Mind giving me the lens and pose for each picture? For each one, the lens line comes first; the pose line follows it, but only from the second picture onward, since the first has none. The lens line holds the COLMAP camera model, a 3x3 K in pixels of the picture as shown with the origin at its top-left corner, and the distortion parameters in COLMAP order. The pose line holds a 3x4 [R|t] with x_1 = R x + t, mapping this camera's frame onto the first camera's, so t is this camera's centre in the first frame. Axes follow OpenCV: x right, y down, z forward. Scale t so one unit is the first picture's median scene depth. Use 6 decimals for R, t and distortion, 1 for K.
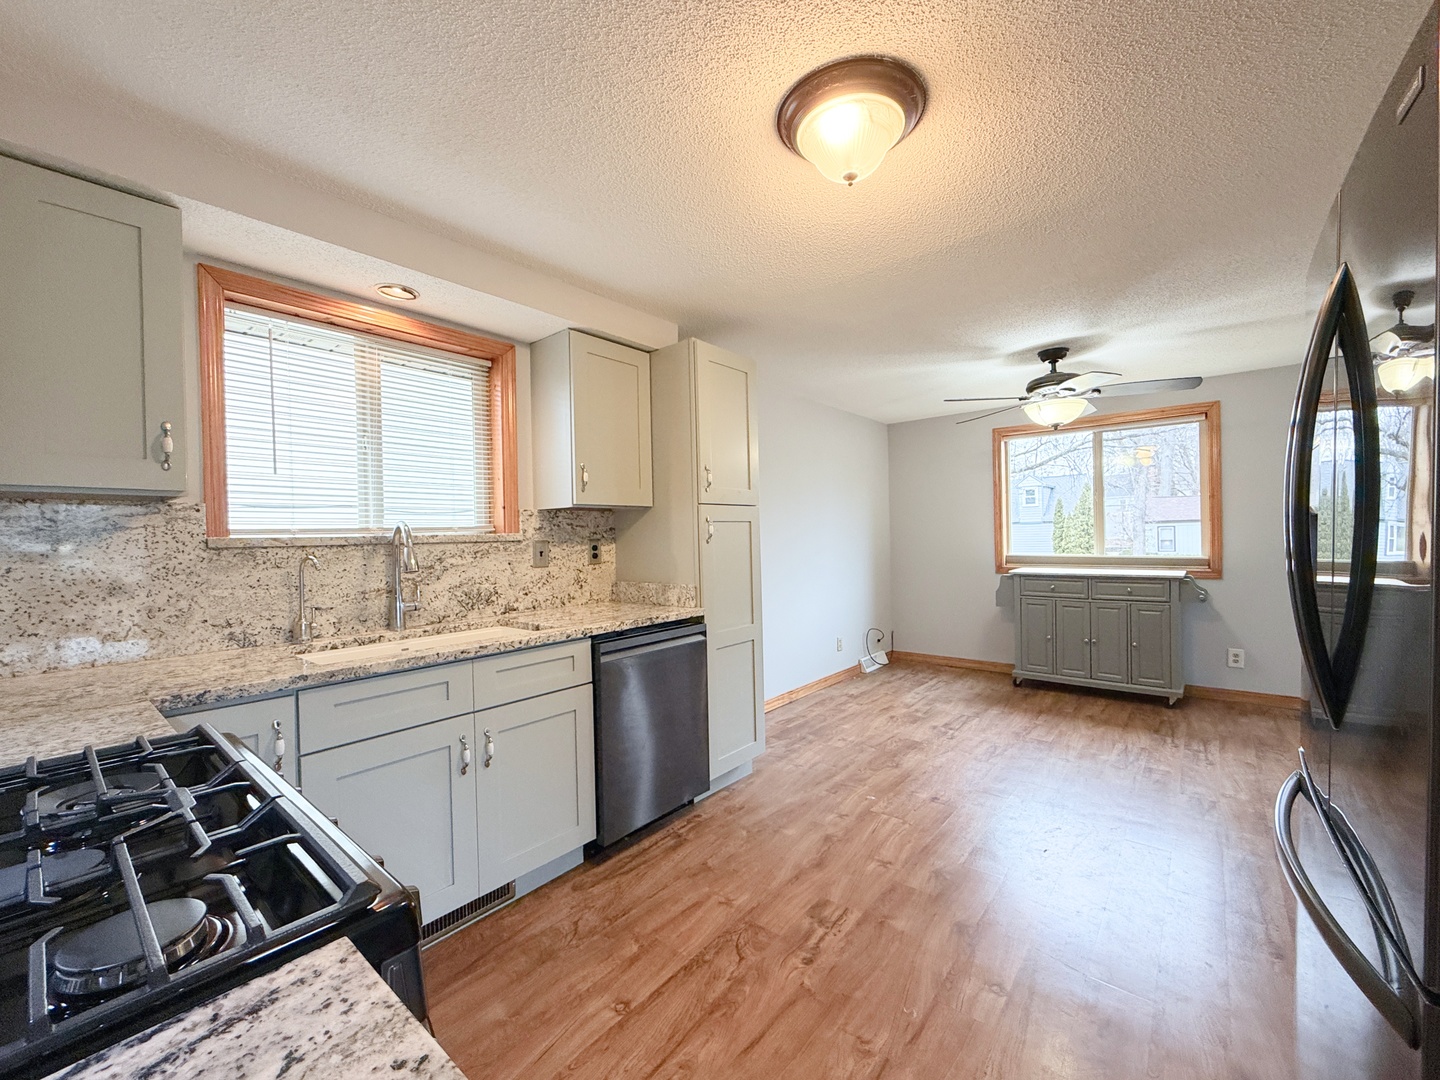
lens RADIAL K [[583.8, 0, 712.1], [0, 583.8, 539.7], [0, 0, 1]] dist [0.000153, 0.000006]
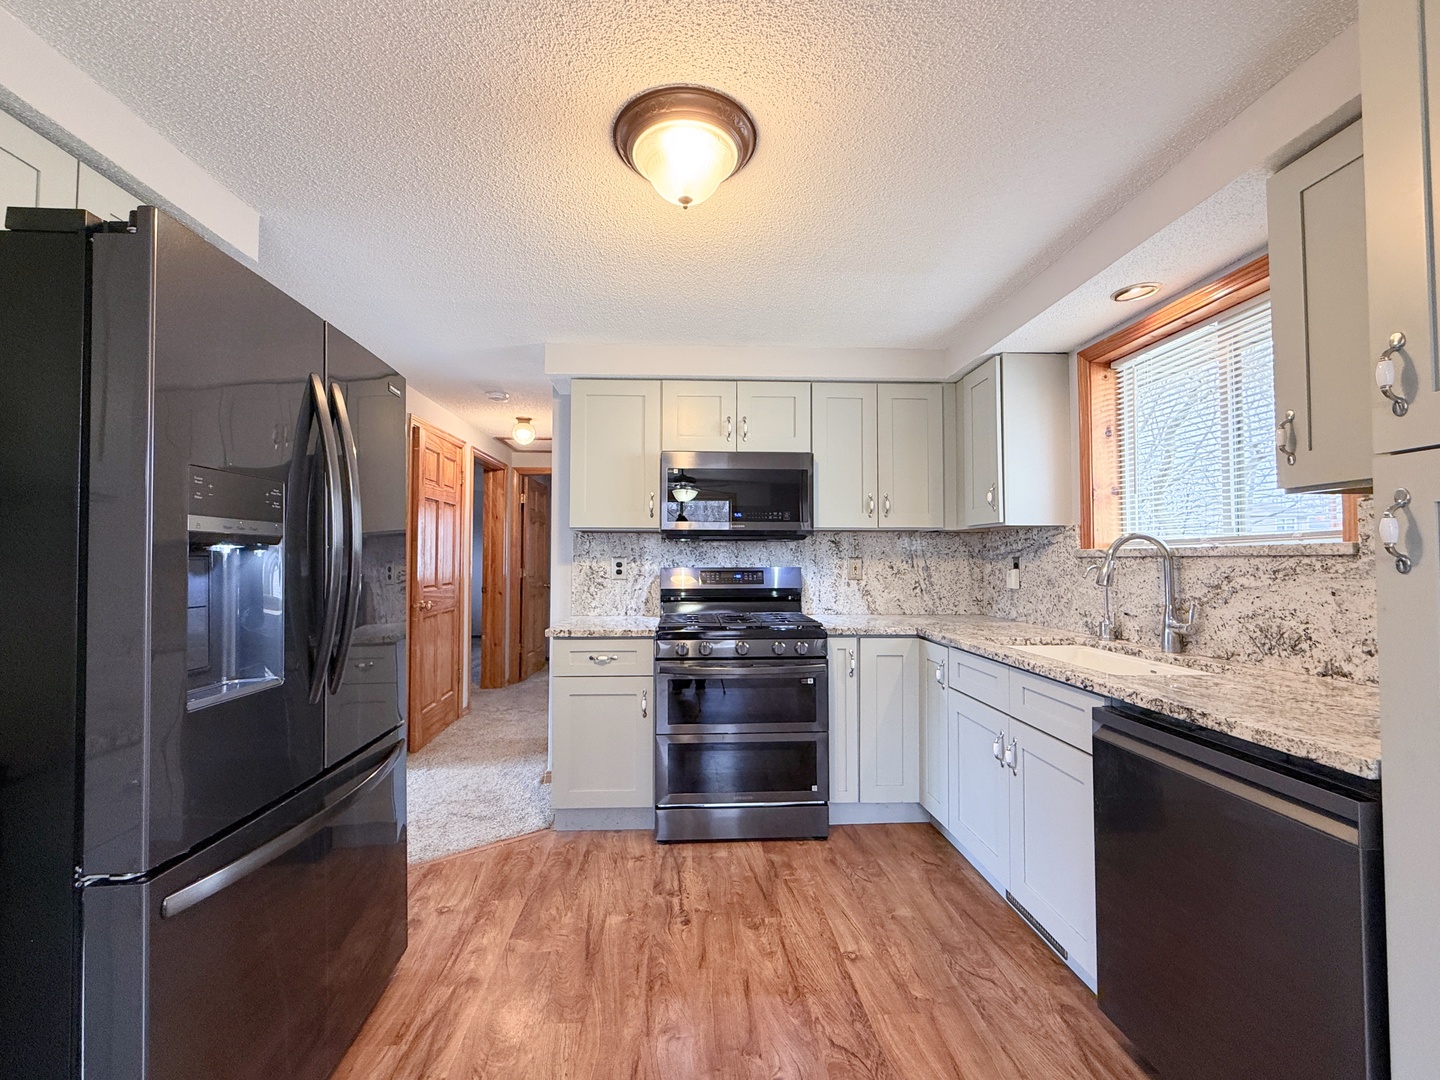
lens RADIAL K [[583.8, 0, 712.1], [0, 583.8, 539.7], [0, 0, 1]] dist [0.000153, 0.000006]
pose [[-0.722030, -0.002061, -0.691858, 0.632147], [0.010441, 0.999849, -0.013875, -0.014455], [0.691782, -0.017242, -0.721900, 1.227534]]
